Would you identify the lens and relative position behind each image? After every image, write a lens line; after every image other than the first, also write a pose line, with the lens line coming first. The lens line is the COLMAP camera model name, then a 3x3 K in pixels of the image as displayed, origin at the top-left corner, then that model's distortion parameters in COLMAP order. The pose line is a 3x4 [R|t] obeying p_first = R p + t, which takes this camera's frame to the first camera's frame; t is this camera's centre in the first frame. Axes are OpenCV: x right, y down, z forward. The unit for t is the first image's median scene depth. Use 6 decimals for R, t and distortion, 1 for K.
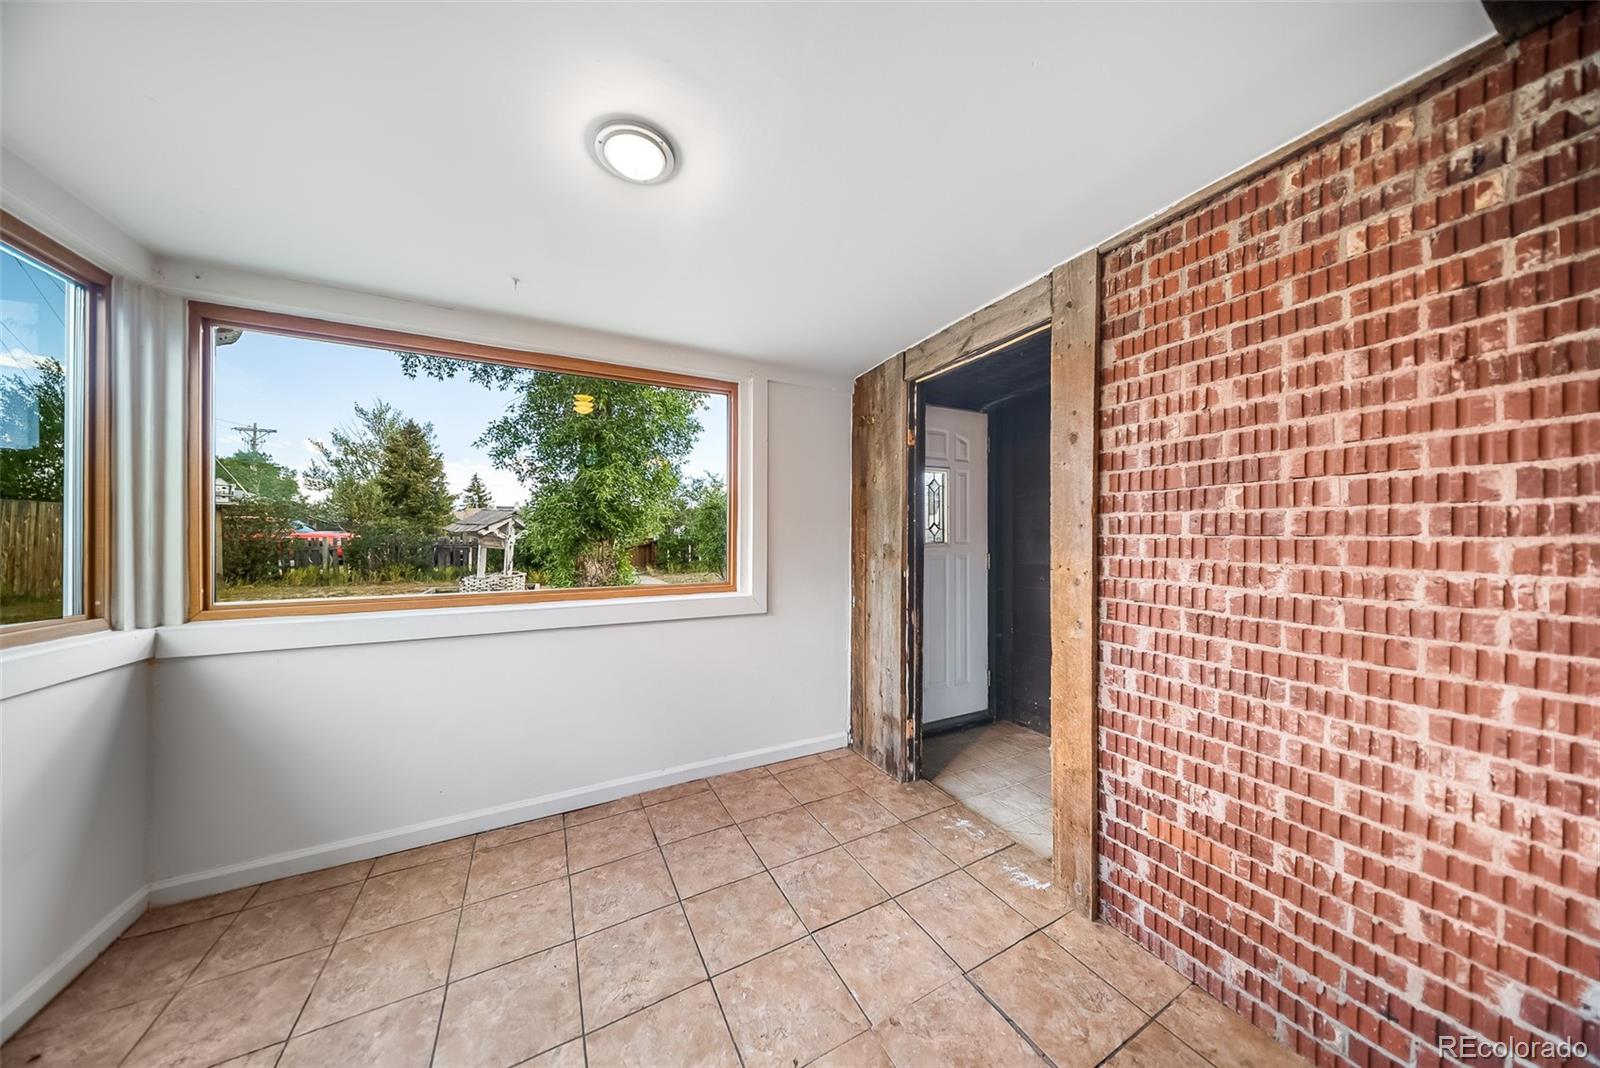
lens RADIAL K [[483.6, 0, 798.2], [0, 483.6, 524.7], [0, 0, 1]] dist [0.012032, -0.004759]
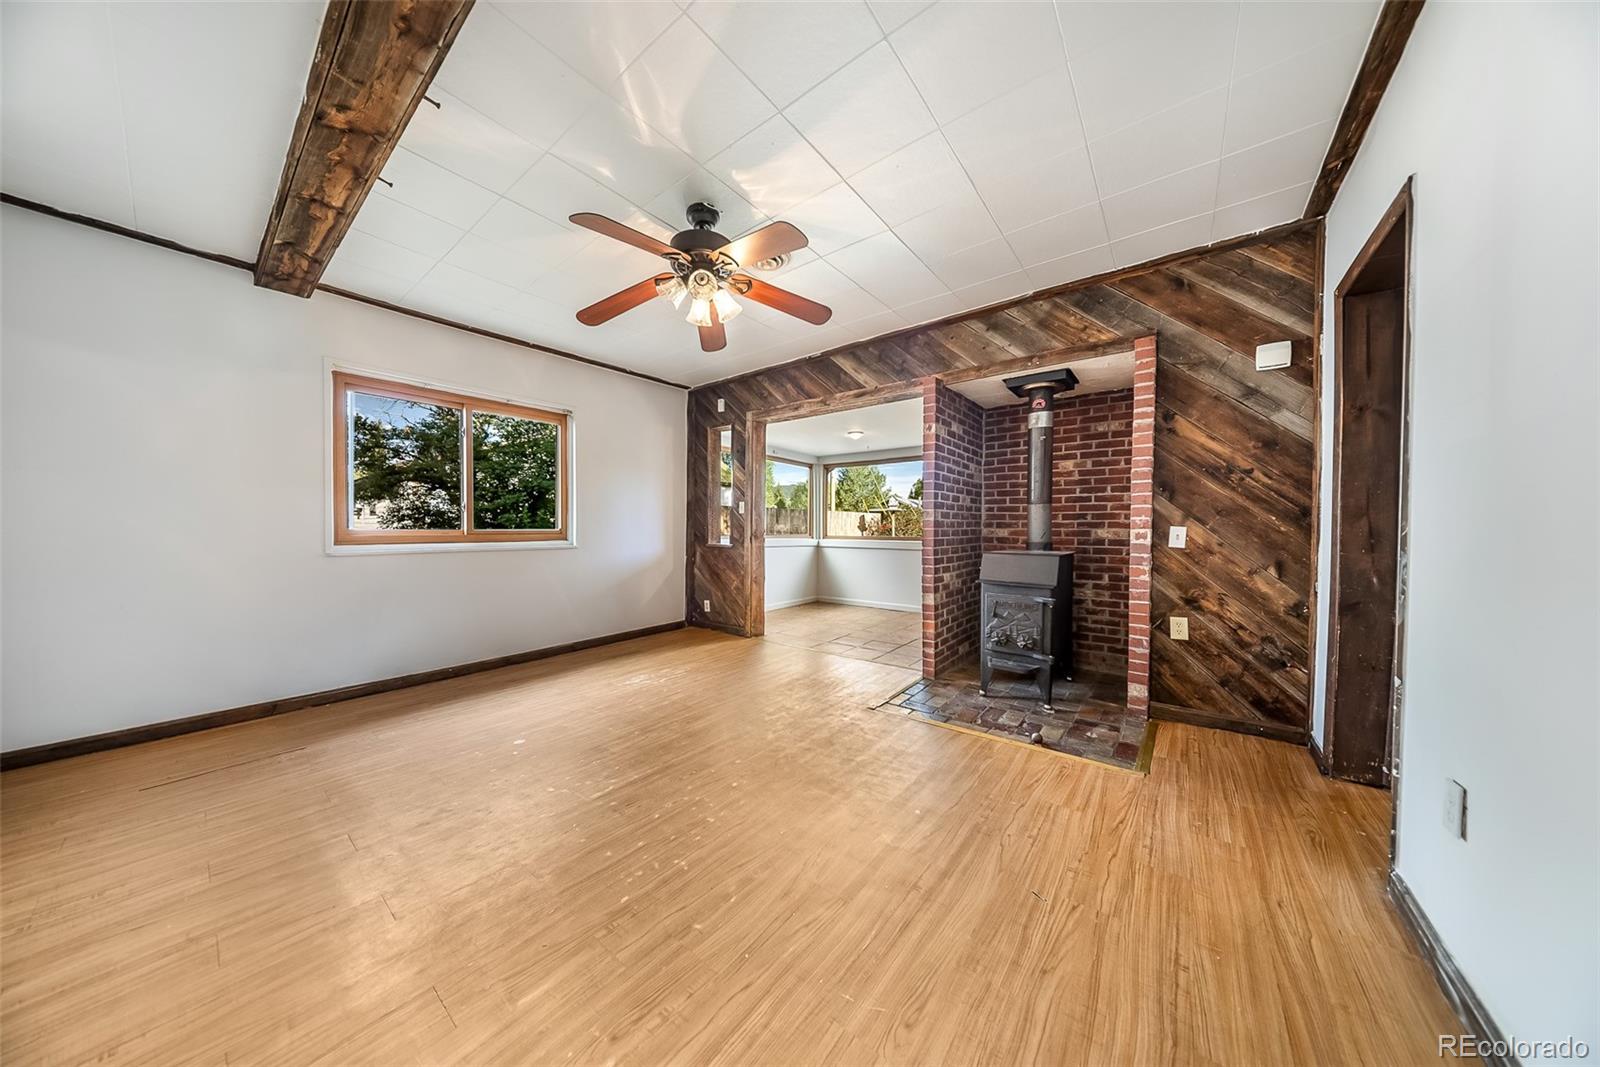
lens RADIAL K [[483.6, 0, 798.2], [0, 483.6, 524.2], [0, 0, 1]] dist [0.012032, -0.004759]
pose [[0.420830, -0.013737, -0.907035, 2.929091], [0.021440, 0.999757, -0.005194, 0.085765], [0.906886, -0.017261, 0.421022, -1.184165]]
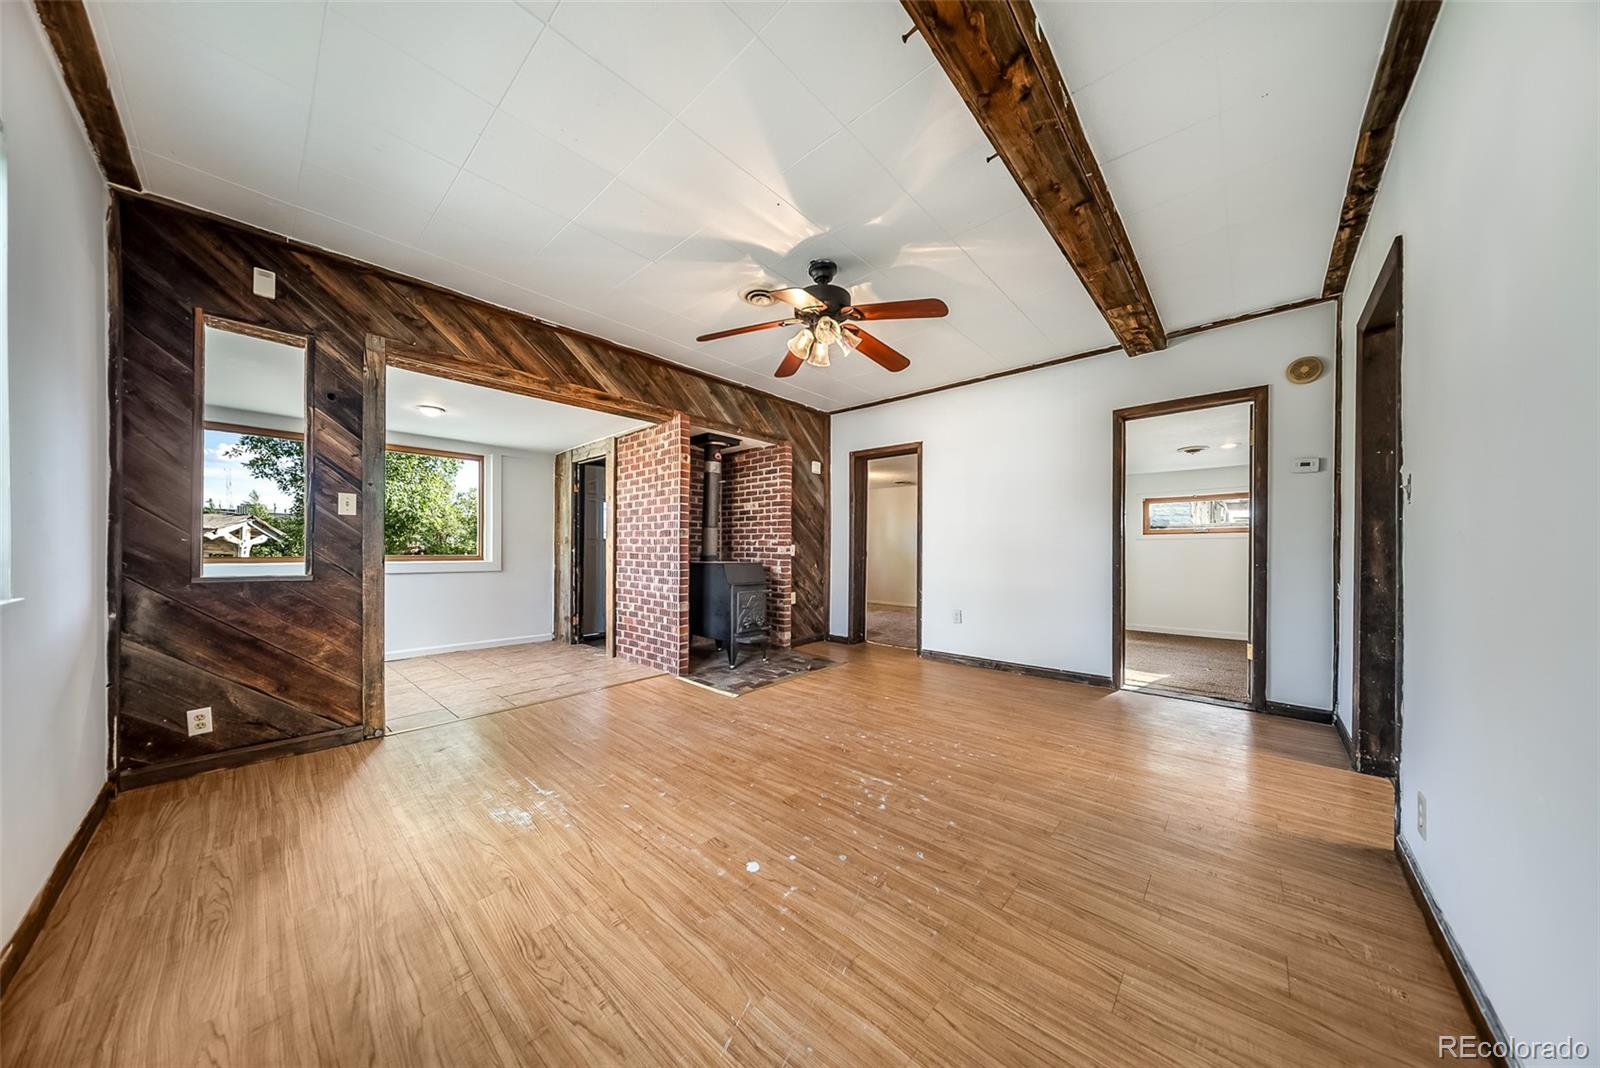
lens RADIAL K [[496.7, 0, 812.1], [0, 496.7, 539.4], [0, 0, 1]] dist [0.010341, -0.005250]
pose [[0.928470, 0.002986, 0.371395, 0.647126], [-0.005799, 0.999962, 0.006459, 0.052704], [-0.371362, -0.008151, 0.928453, -2.489244]]
